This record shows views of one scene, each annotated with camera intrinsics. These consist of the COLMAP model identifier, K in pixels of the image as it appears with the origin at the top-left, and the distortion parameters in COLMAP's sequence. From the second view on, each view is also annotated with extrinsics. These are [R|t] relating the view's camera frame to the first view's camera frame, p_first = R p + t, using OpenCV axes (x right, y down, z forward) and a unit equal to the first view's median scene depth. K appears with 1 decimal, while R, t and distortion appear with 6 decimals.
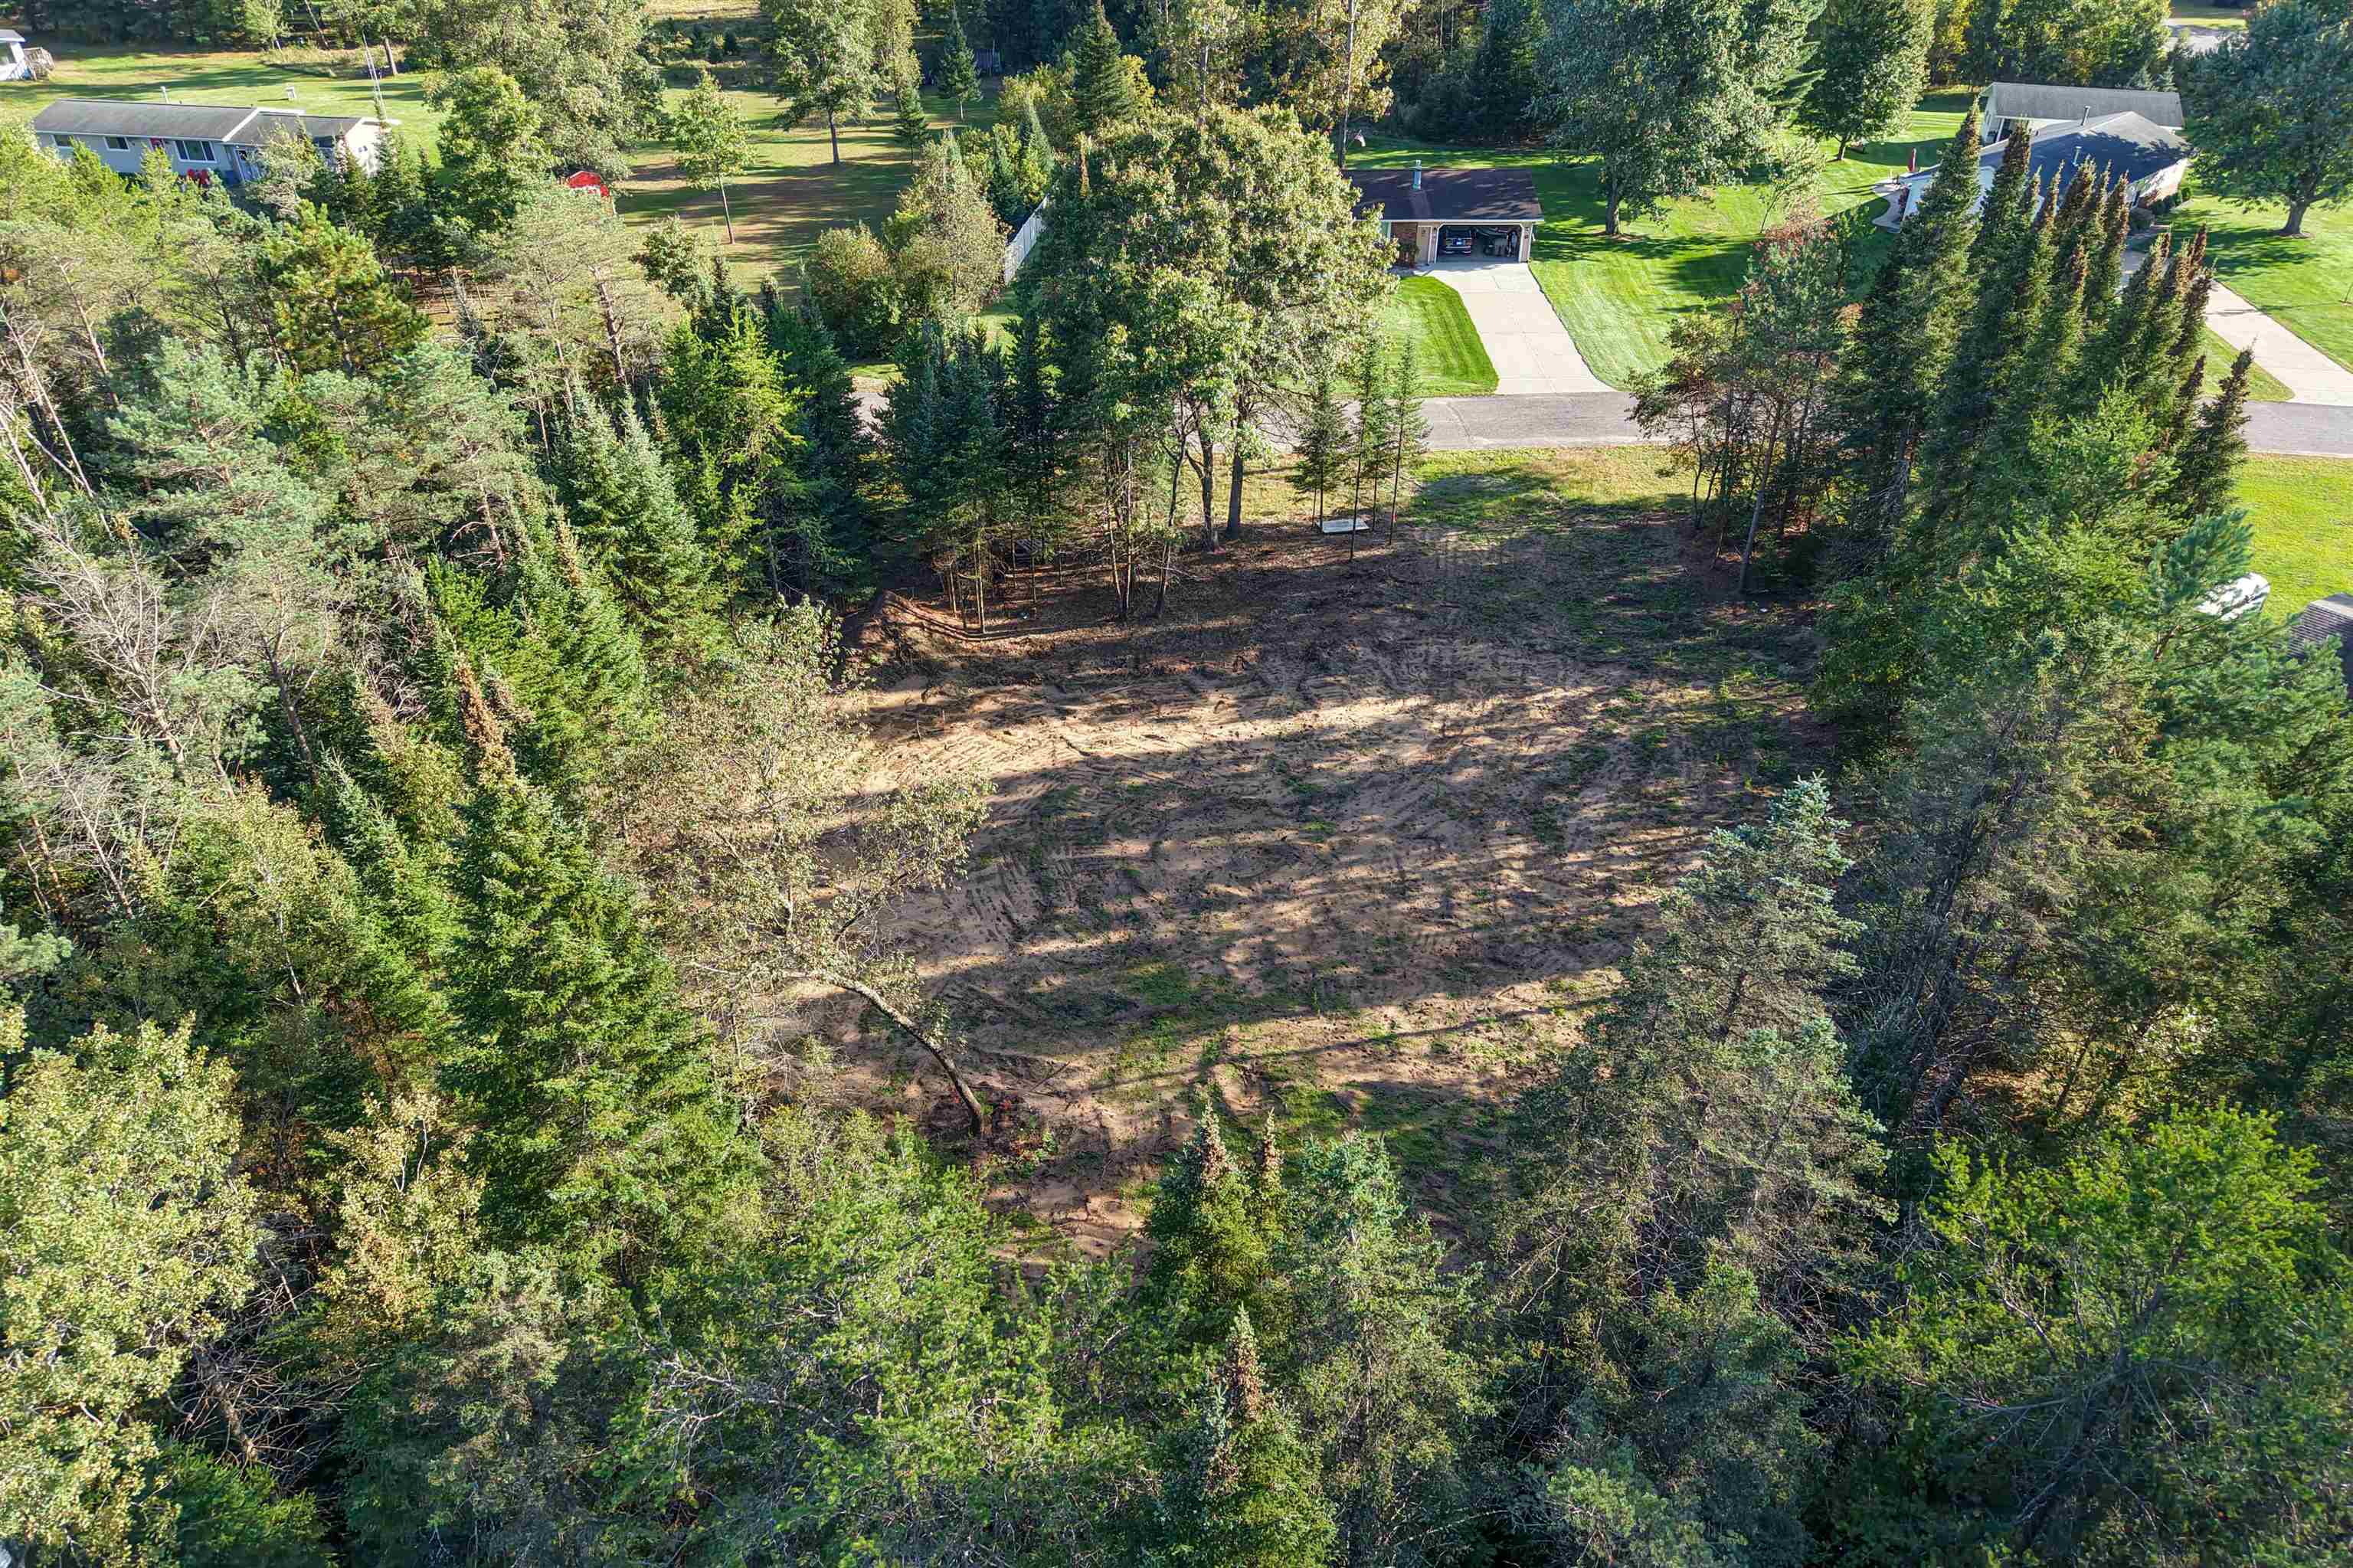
lens RADIAL K [[1579.1, 0, 1161.4], [0, 1579.1, 779.7], [0, 0, 1]] dist [0.031558, -0.026462]
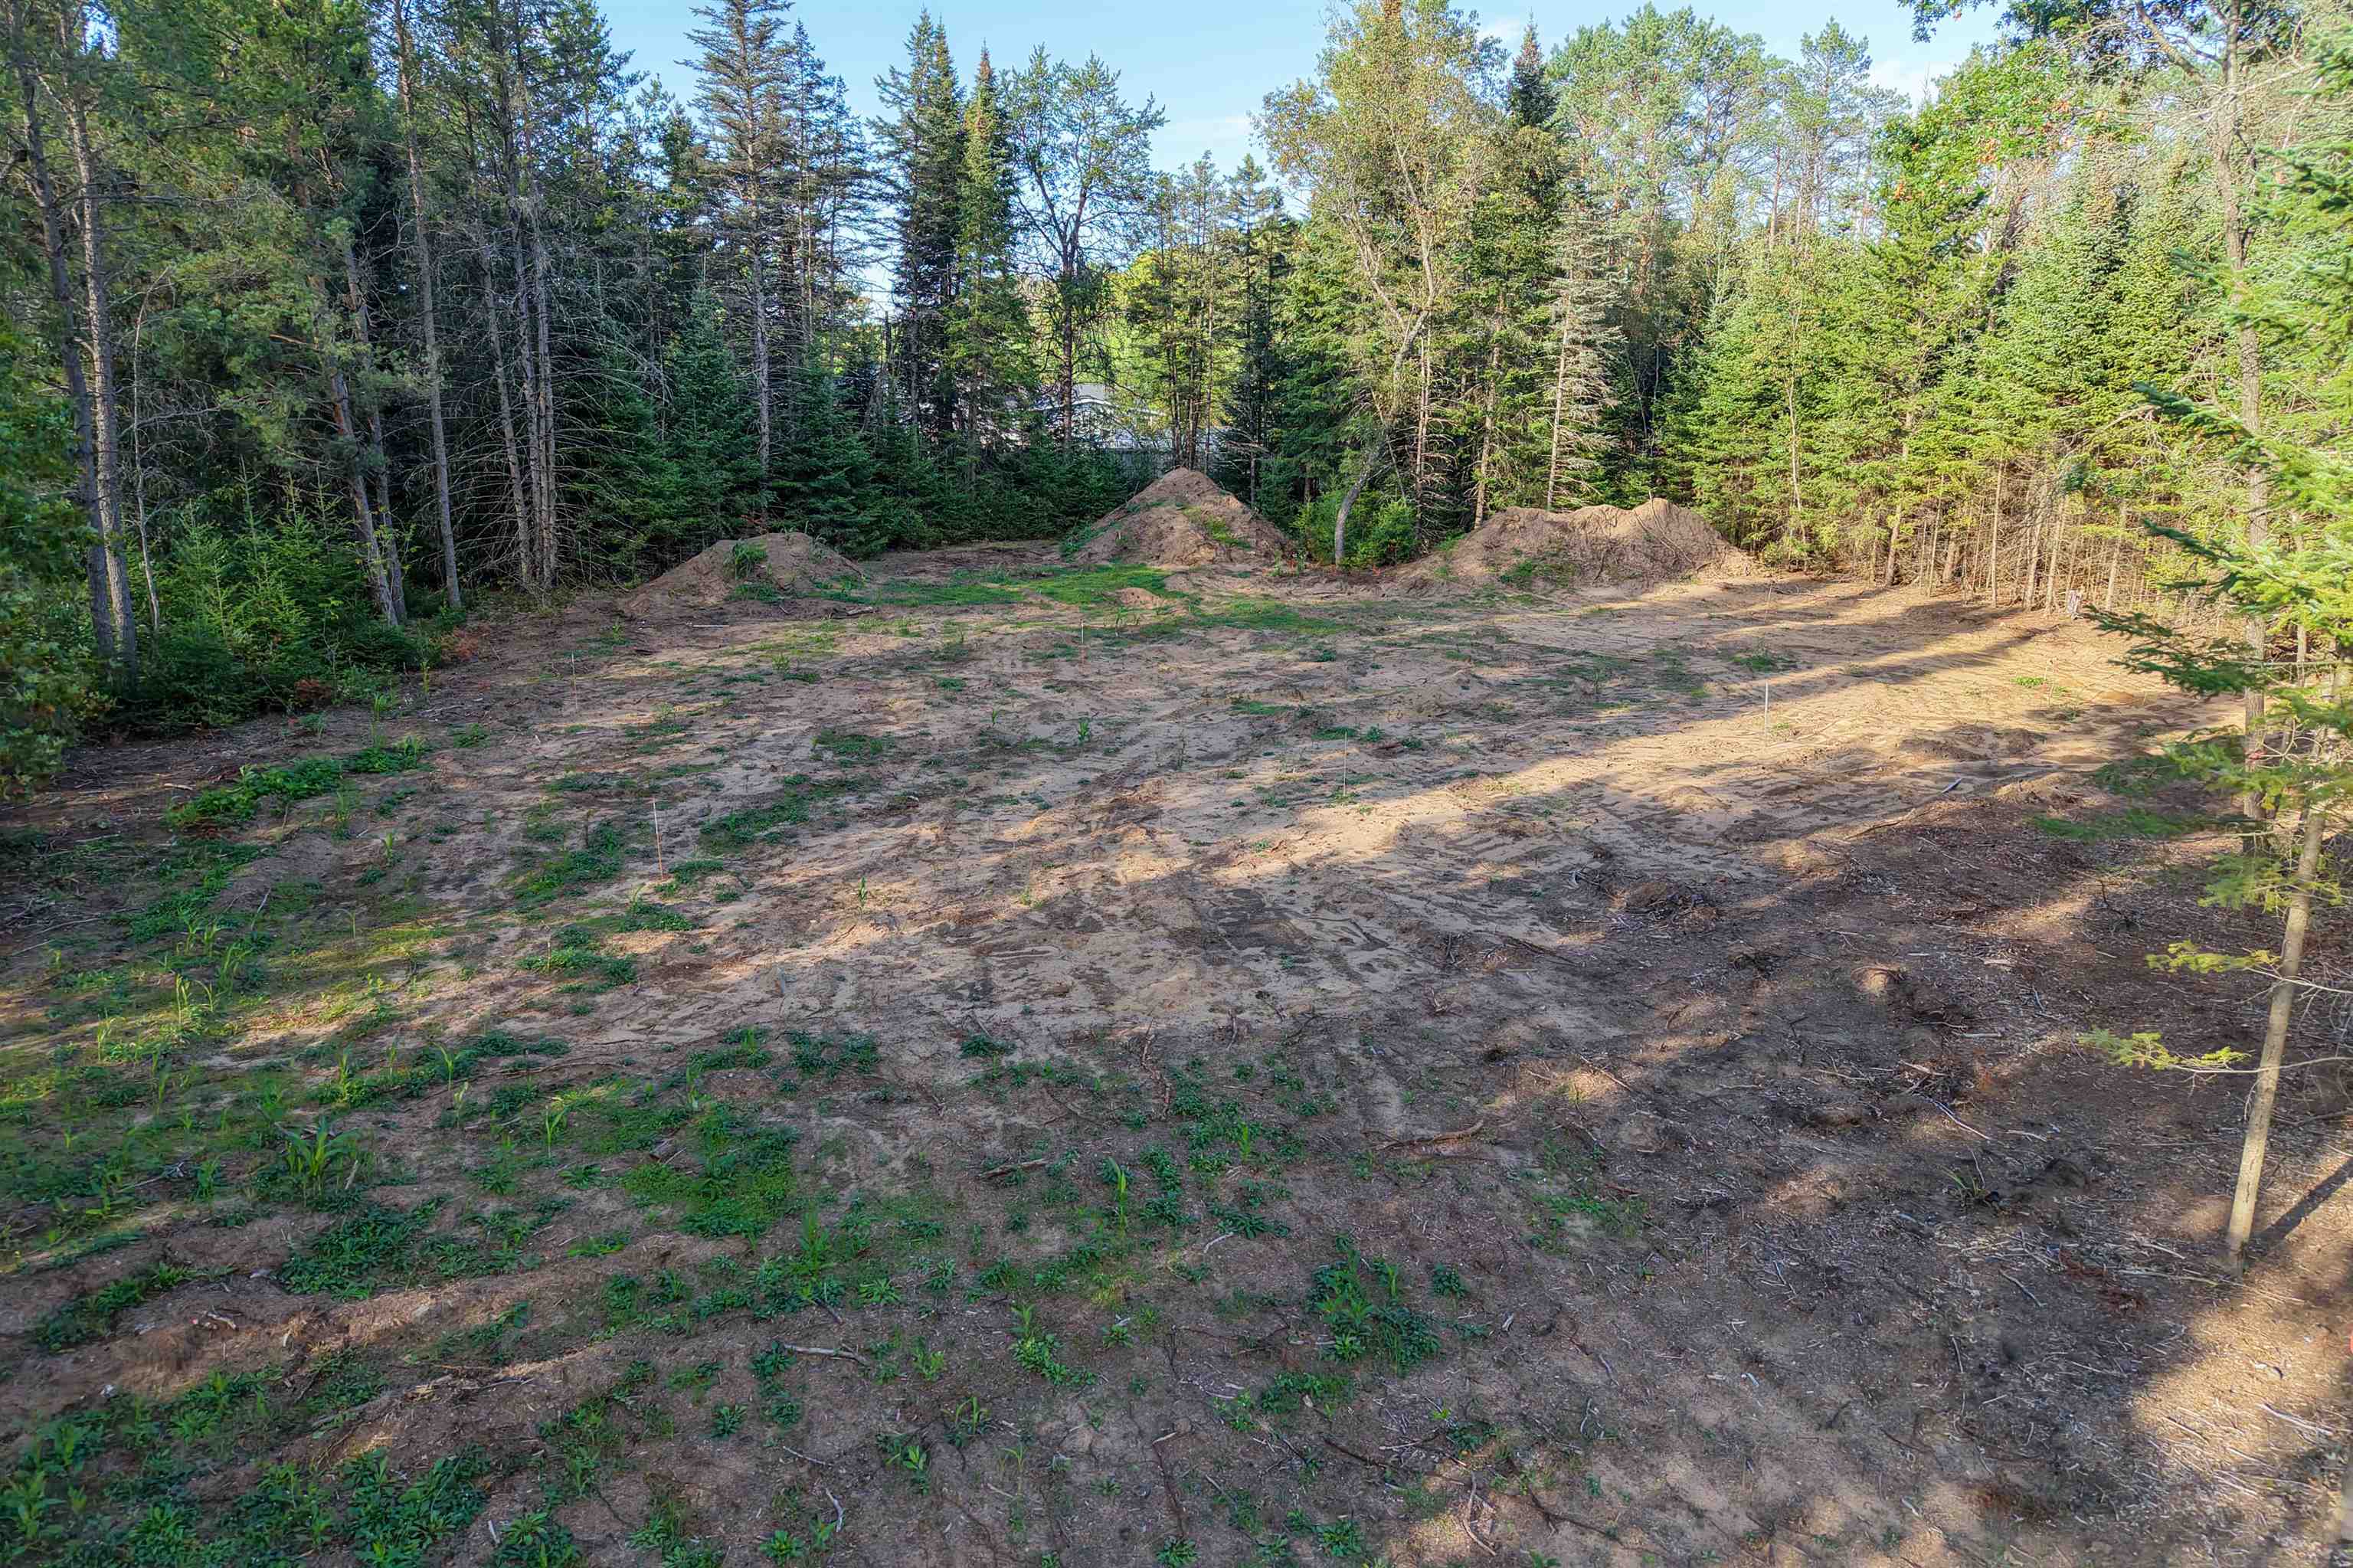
lens RADIAL K [[1579.1, 0, 1178.2], [0, 1579.1, 803.2], [0, 0, 1]] dist [0.031558, -0.026462]
pose [[-0.905863, 0.109713, -0.409115, 0.322406], [-0.239835, 0.663267, 0.708912, -0.302975], [0.349129, 0.740298, -0.574516, 1.212619]]
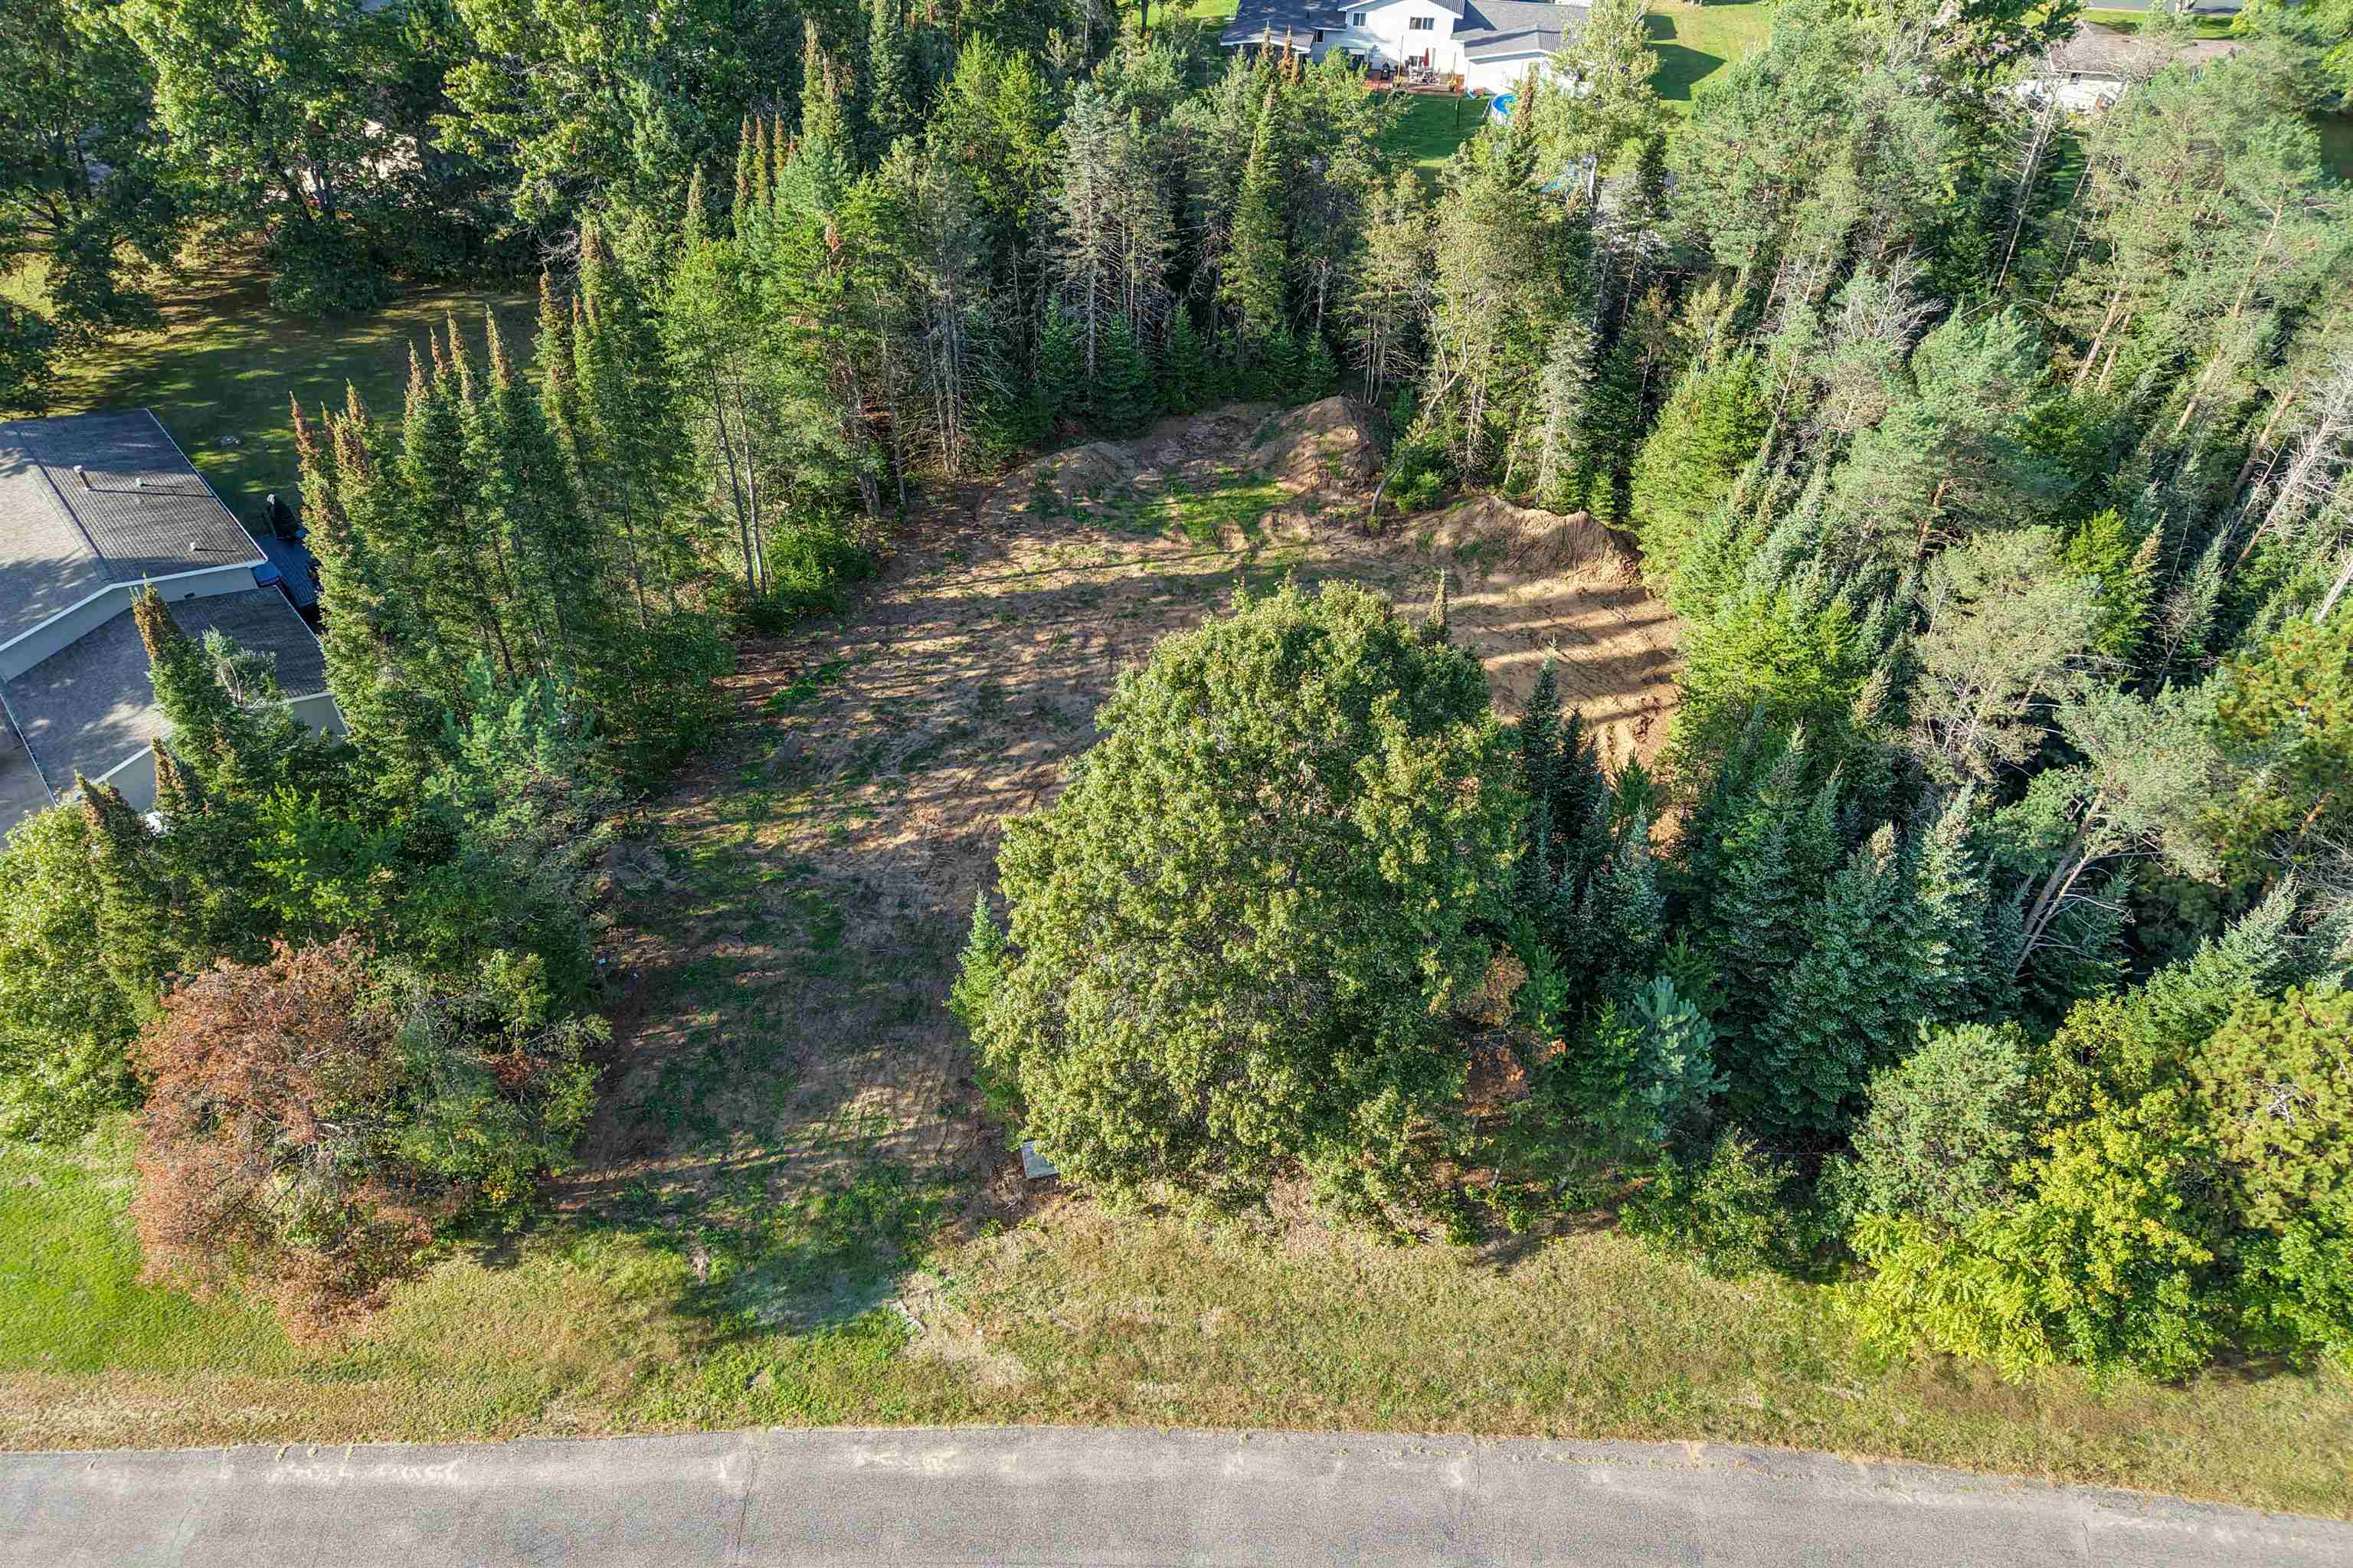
lens RADIAL K [[1579.1, 0, 1182.4], [0, 1579.1, 793.5], [0, 0, 1]] dist [0.031558, -0.026462]
pose [[-0.999842, -0.017481, 0.003365, 0.070983], [-0.000940, 0.240575, 0.970630, -1.091107], [-0.017777, 0.970473, -0.240554, 1.258534]]
